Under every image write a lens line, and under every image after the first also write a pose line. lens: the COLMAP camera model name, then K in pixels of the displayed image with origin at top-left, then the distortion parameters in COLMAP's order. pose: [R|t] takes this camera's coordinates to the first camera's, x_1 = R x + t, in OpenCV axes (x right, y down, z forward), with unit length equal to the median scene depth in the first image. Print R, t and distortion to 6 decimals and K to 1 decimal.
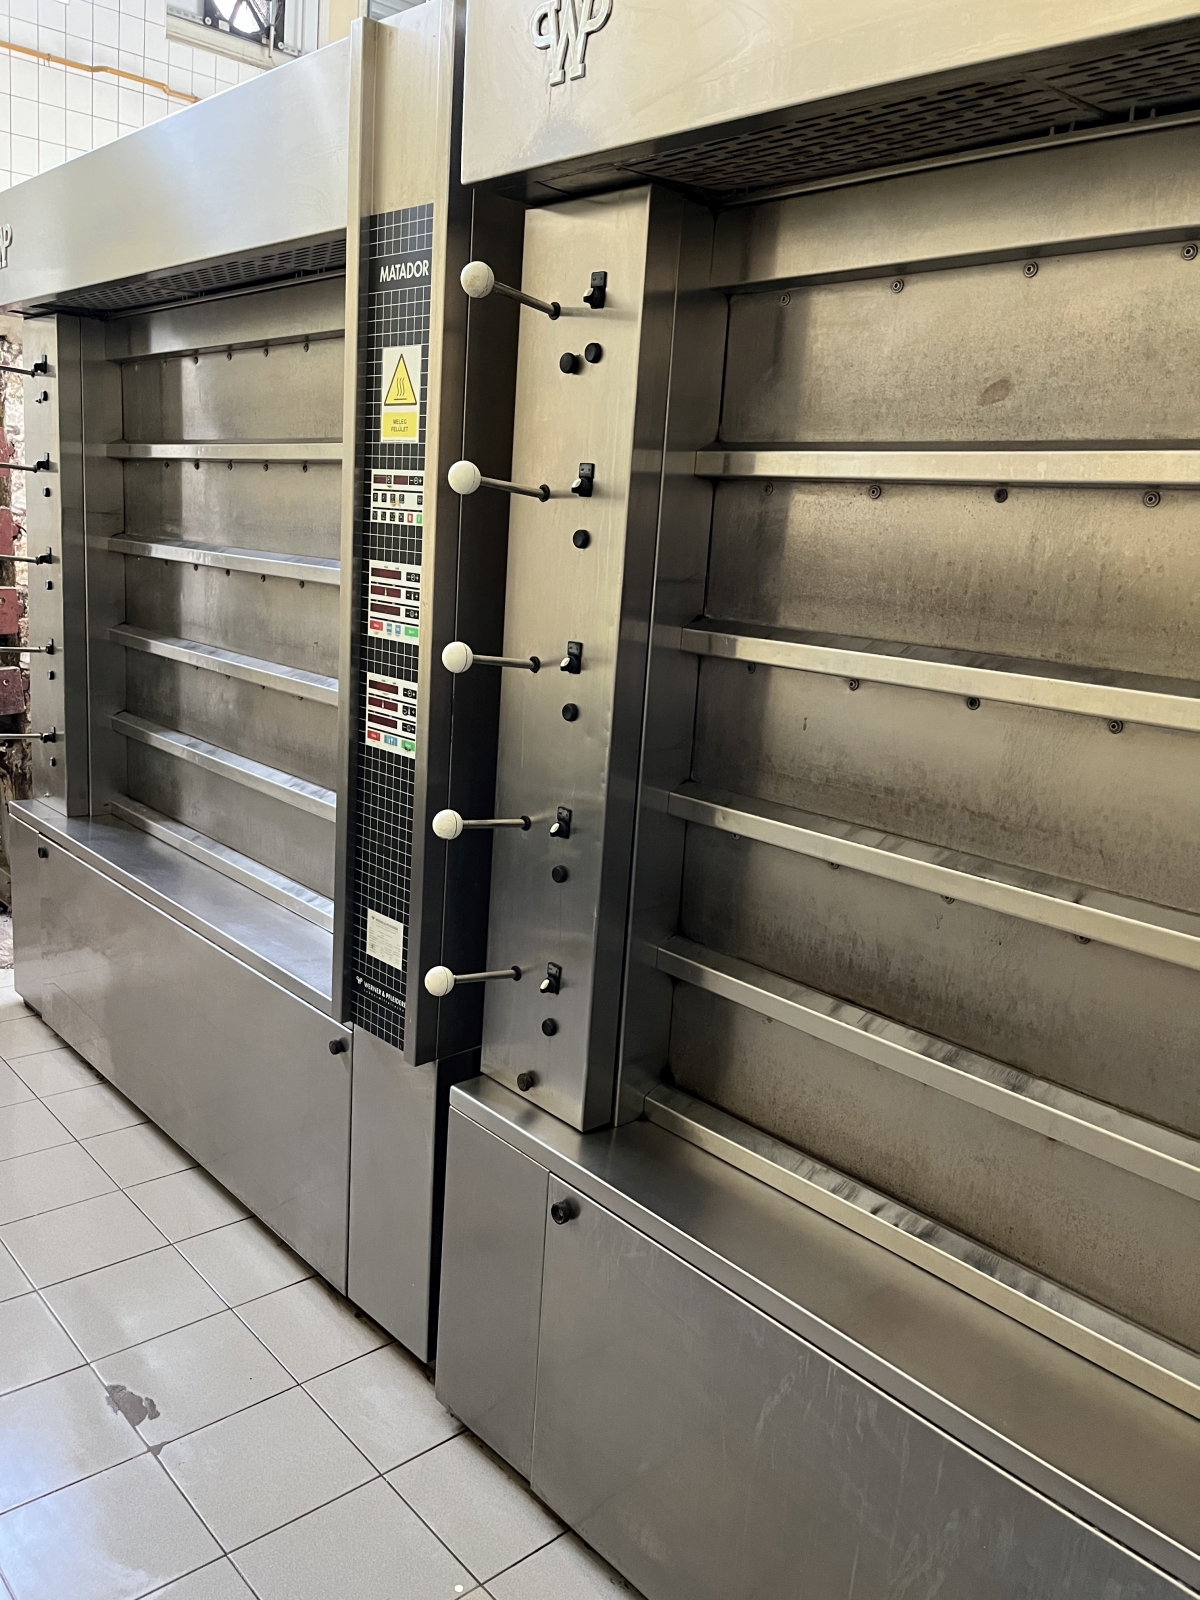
lens RADIAL K [[1245.5, 0, 590.8], [0, 1245.5, 792.4], [0, 0, 1]] dist [0.050973, -0.066262]
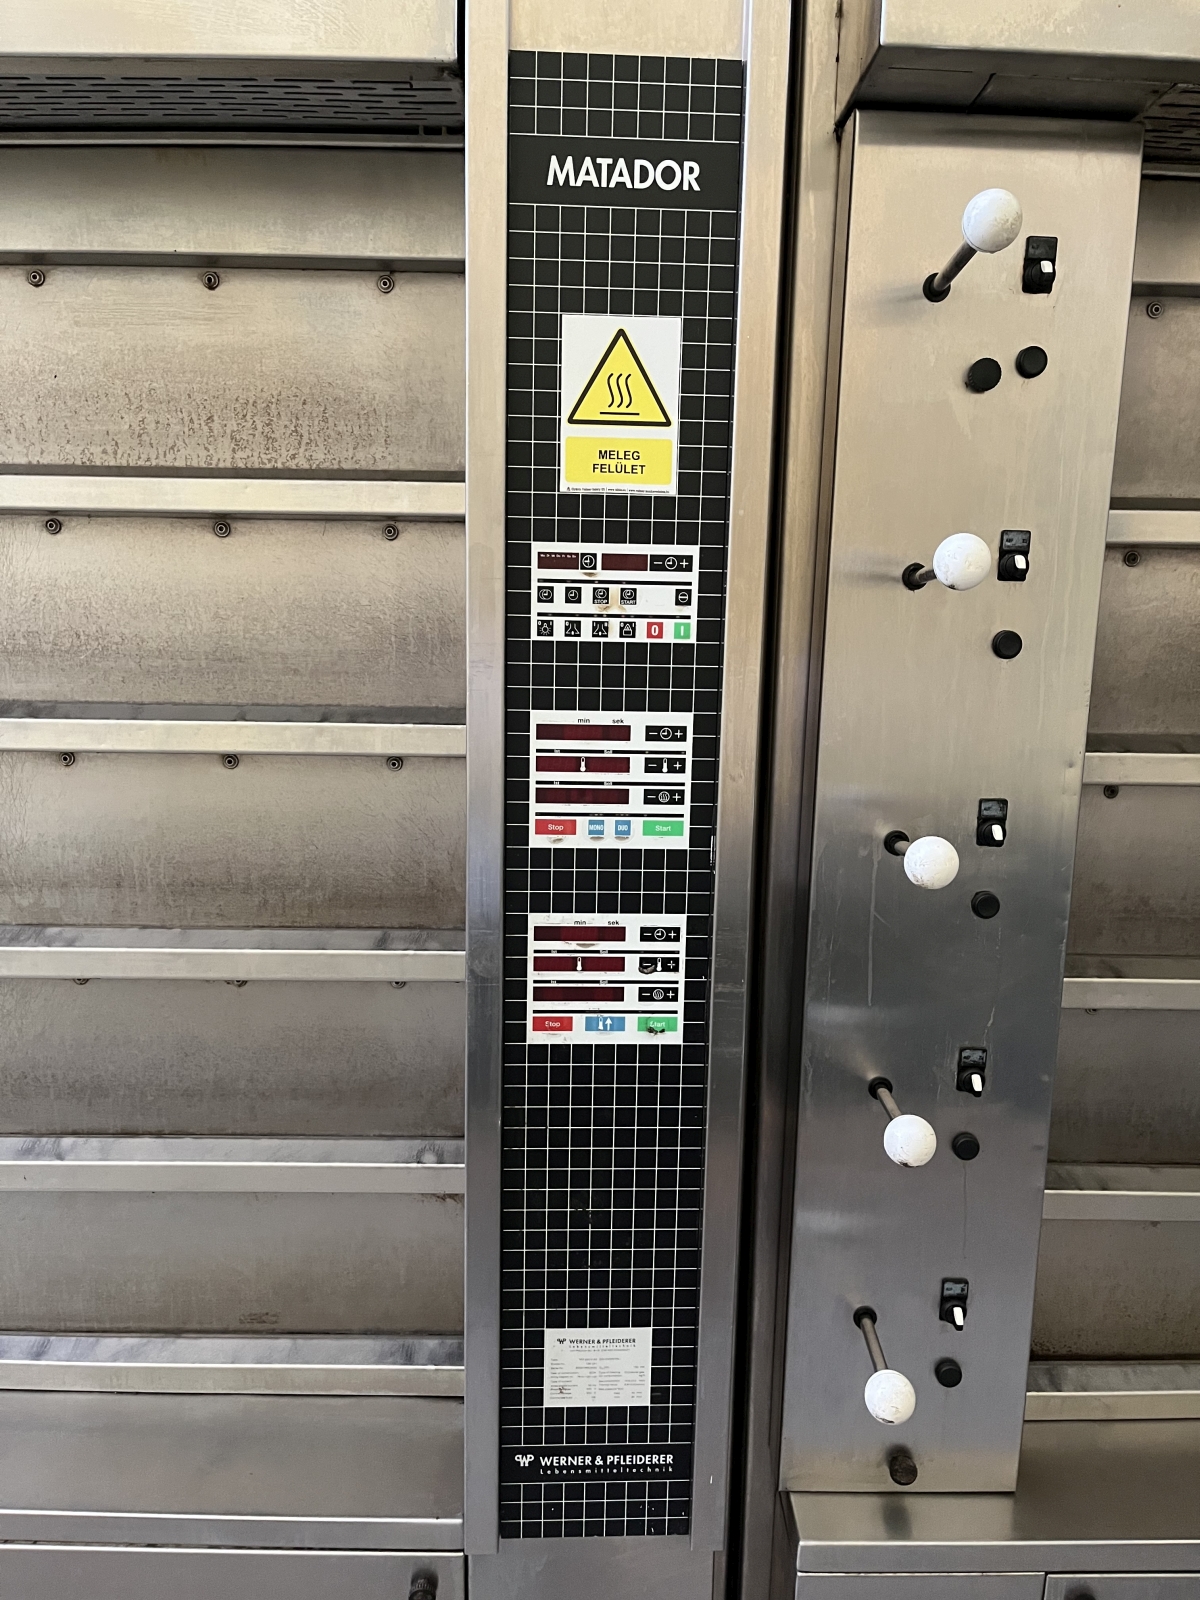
lens RADIAL K [[1245.5, 0, 628.3], [0, 1245.5, 812.8], [0, 0, 1]] dist [0.050973, -0.066262]
pose [[0.661819, -0.183631, 0.726825, -0.210344], [0.184252, 0.979640, 0.079732, -0.068653], [-0.726668, 0.081151, 0.682179, 0.235288]]
